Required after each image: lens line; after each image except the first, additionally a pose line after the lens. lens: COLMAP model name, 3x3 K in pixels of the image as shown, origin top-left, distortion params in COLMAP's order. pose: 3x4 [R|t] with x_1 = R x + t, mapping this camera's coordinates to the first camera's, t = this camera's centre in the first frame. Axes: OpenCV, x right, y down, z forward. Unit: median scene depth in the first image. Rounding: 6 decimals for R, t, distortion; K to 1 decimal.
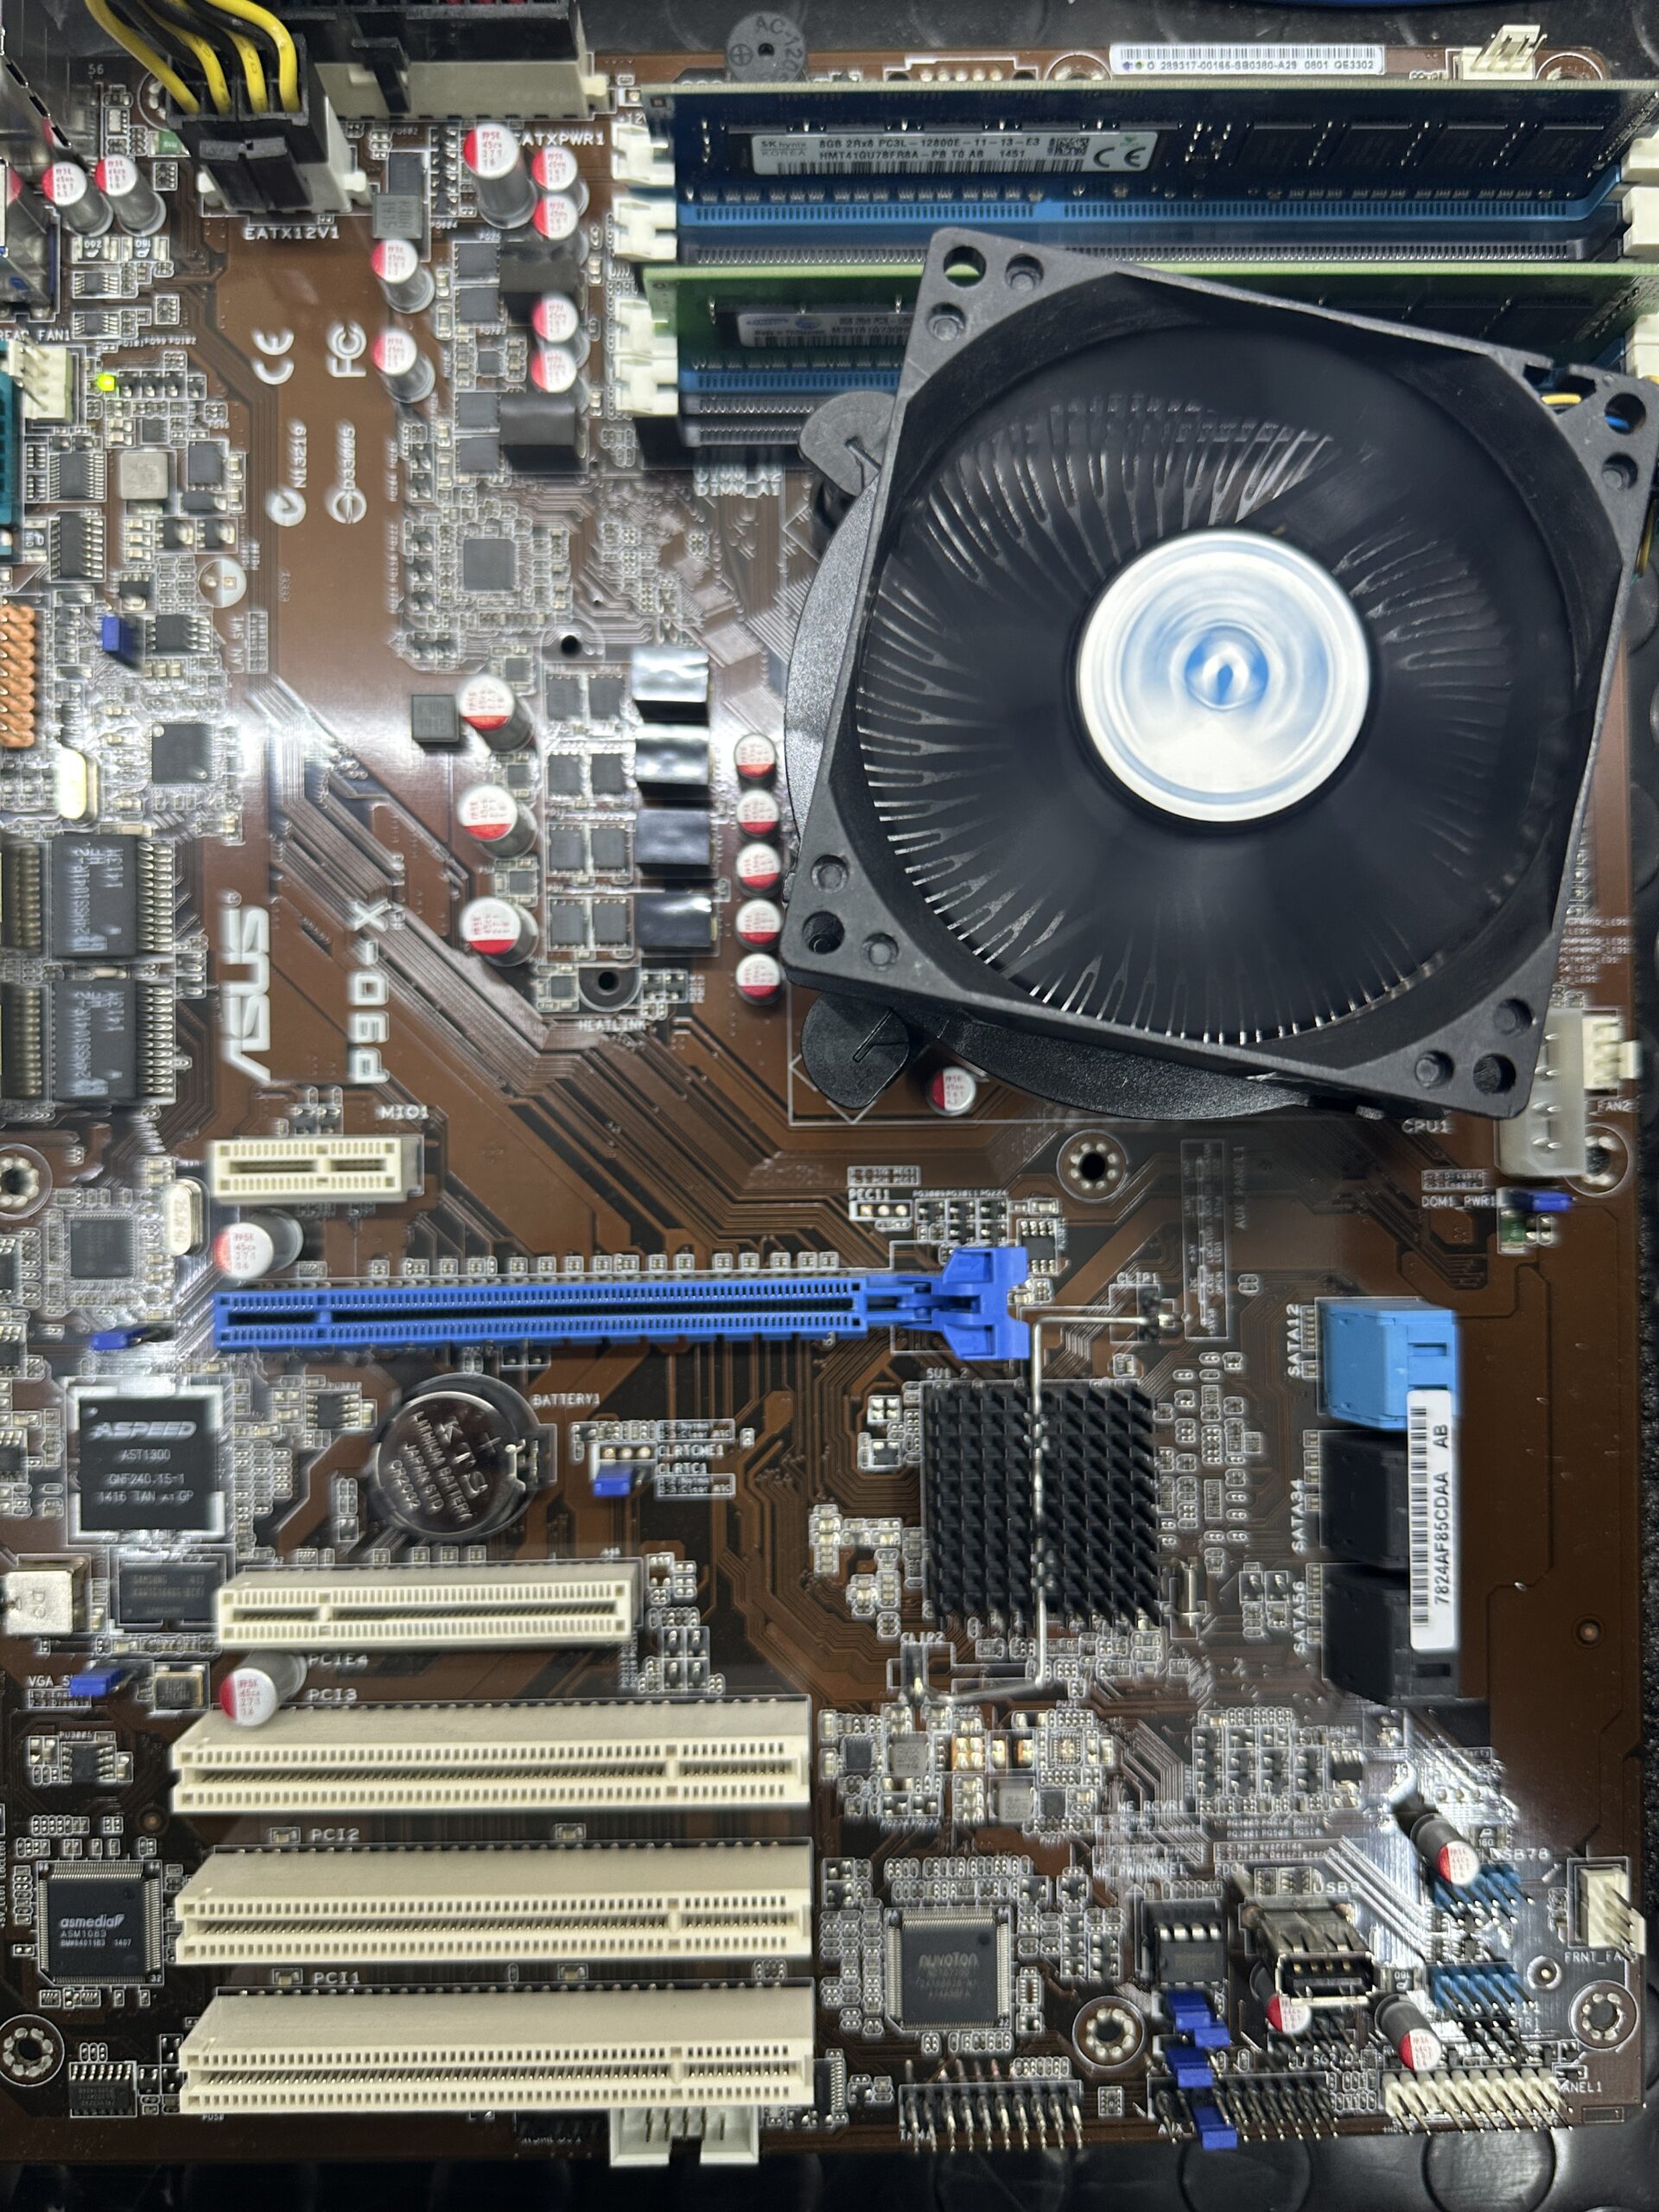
lens RADIAL K [[1679.6, 0, 829.5], [0, 1679.6, 1106.0], [0, 0, 1]] dist [-0.025672, 0.003716]
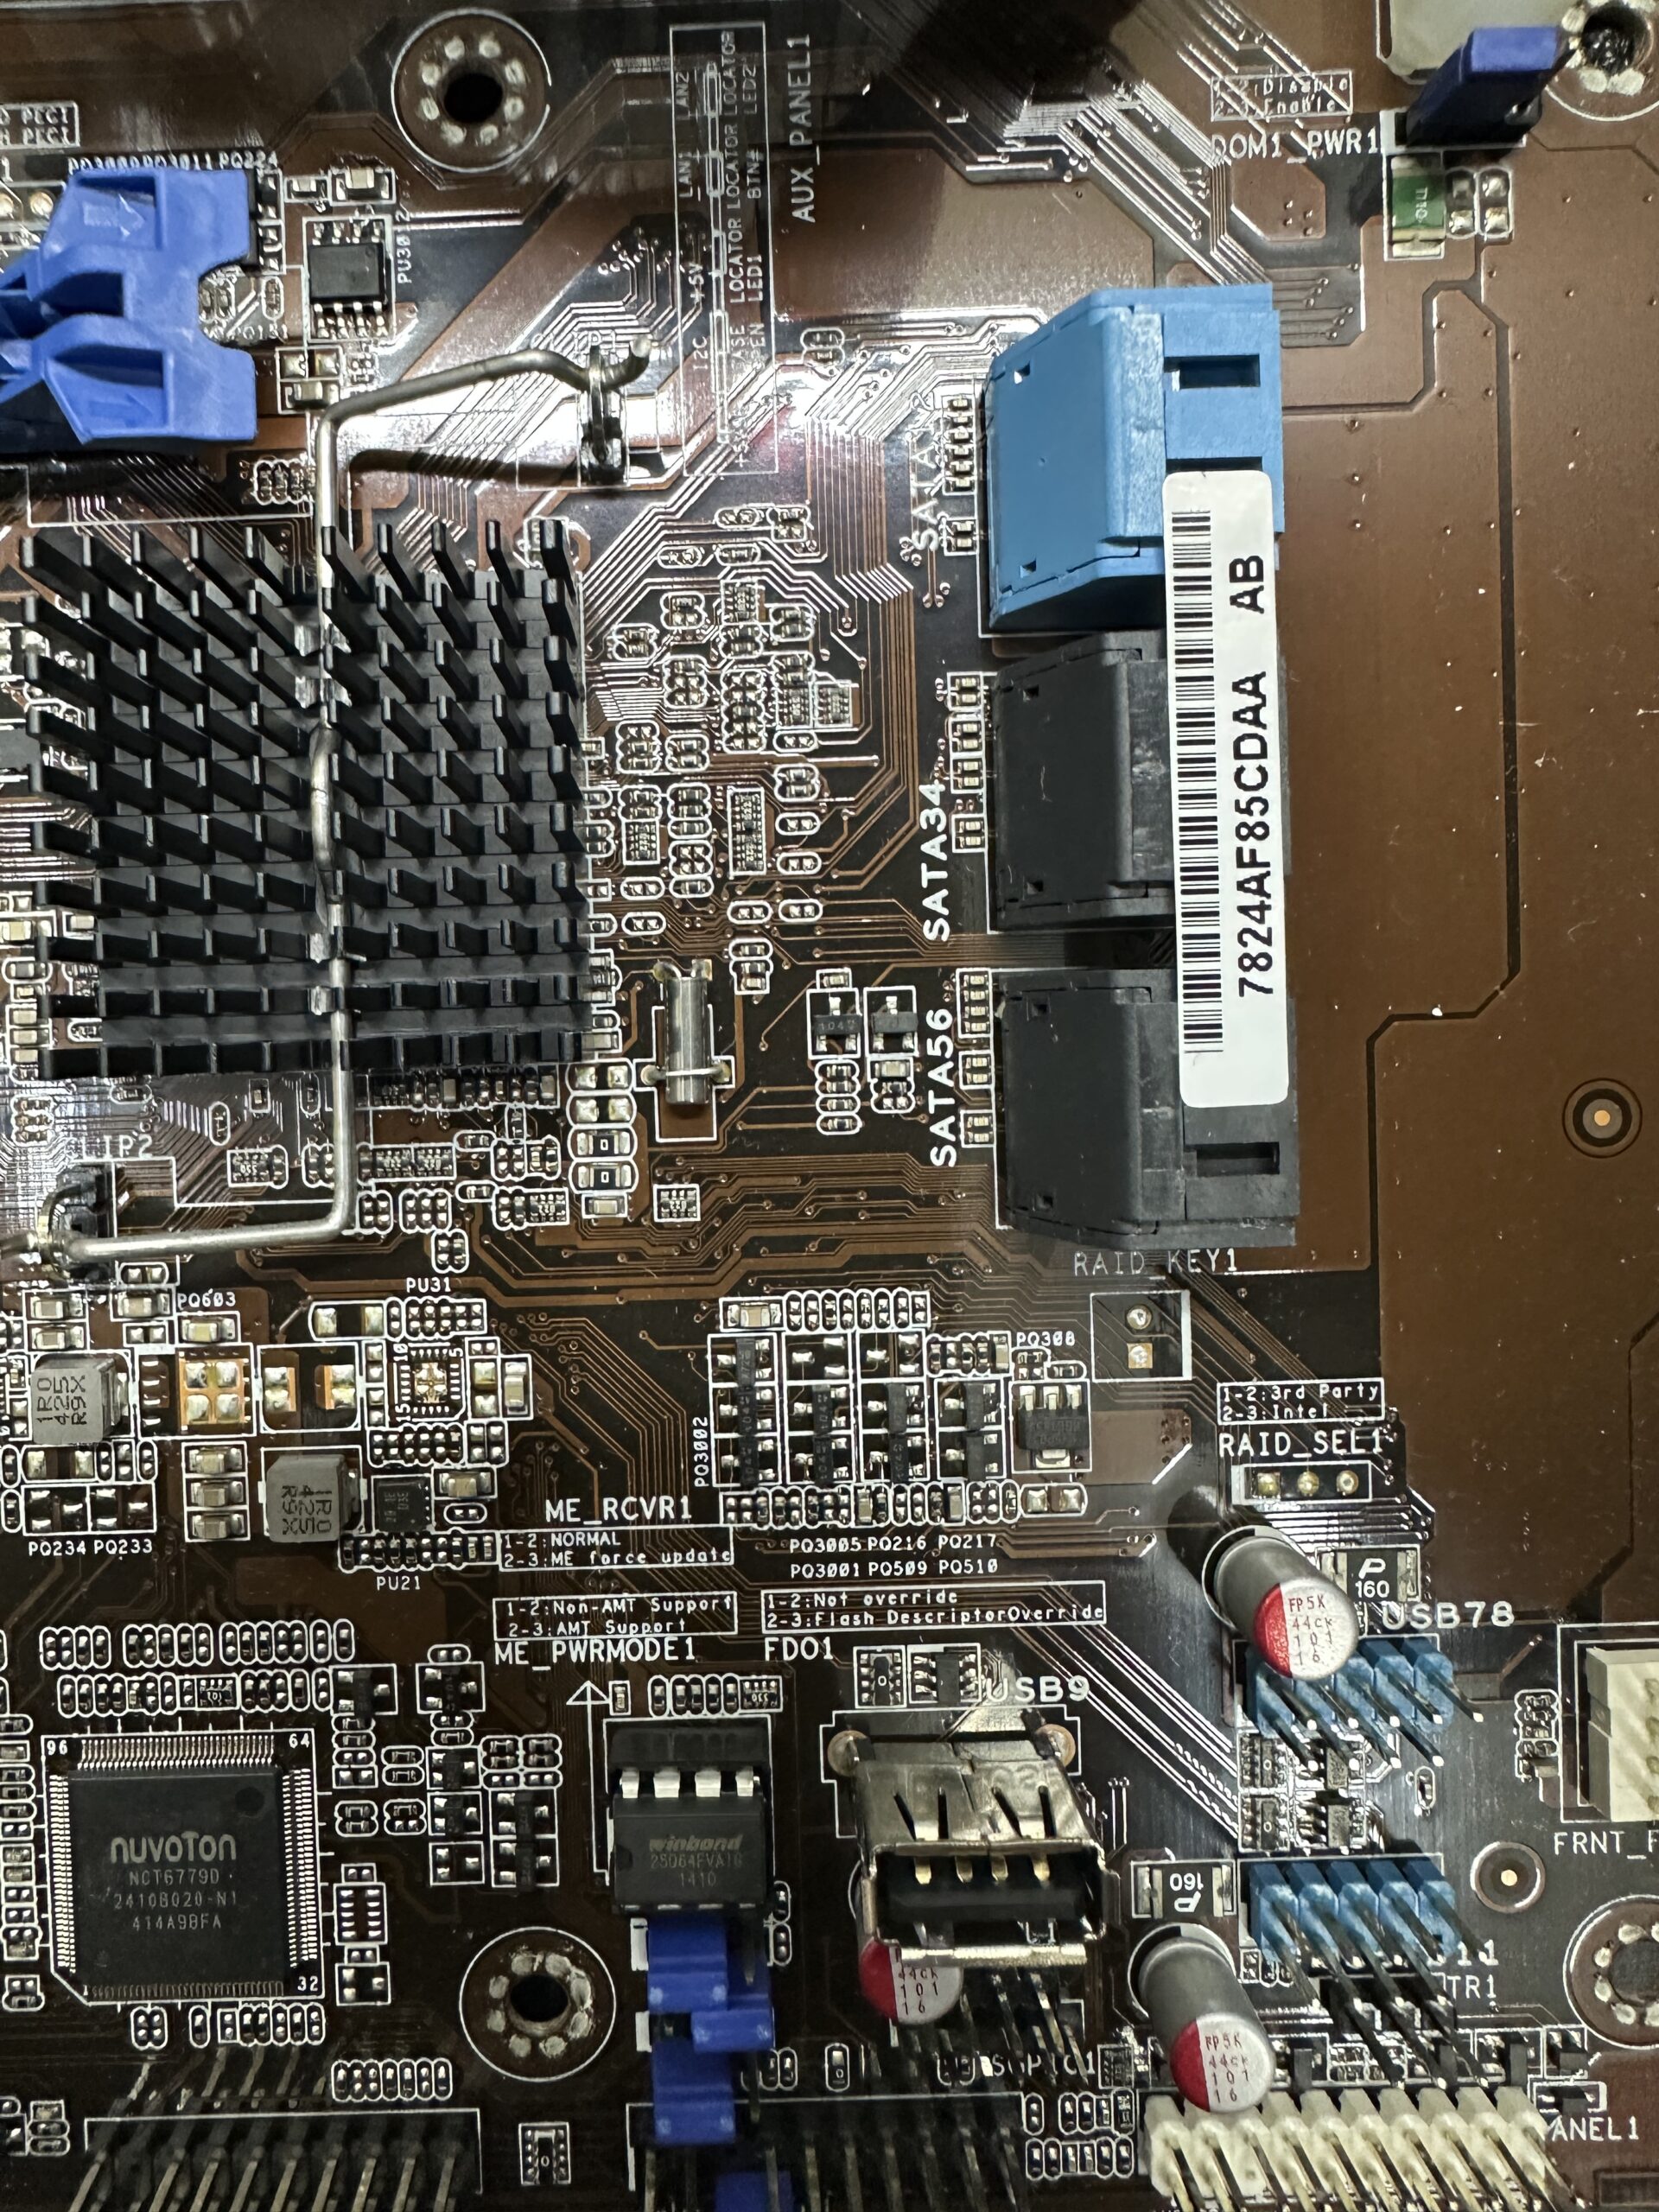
lens RADIAL K [[1567.2, 0, 693.0], [0, 1567.2, 1039.0], [0, 0, 1]] dist [-0.004853, 0.004465]
pose [[0.999385, -0.017672, -0.030302, 0.228497], [0.018573, 0.999387, 0.029691, 0.280208], [0.029758, -0.030235, 0.999100, 0.580359]]
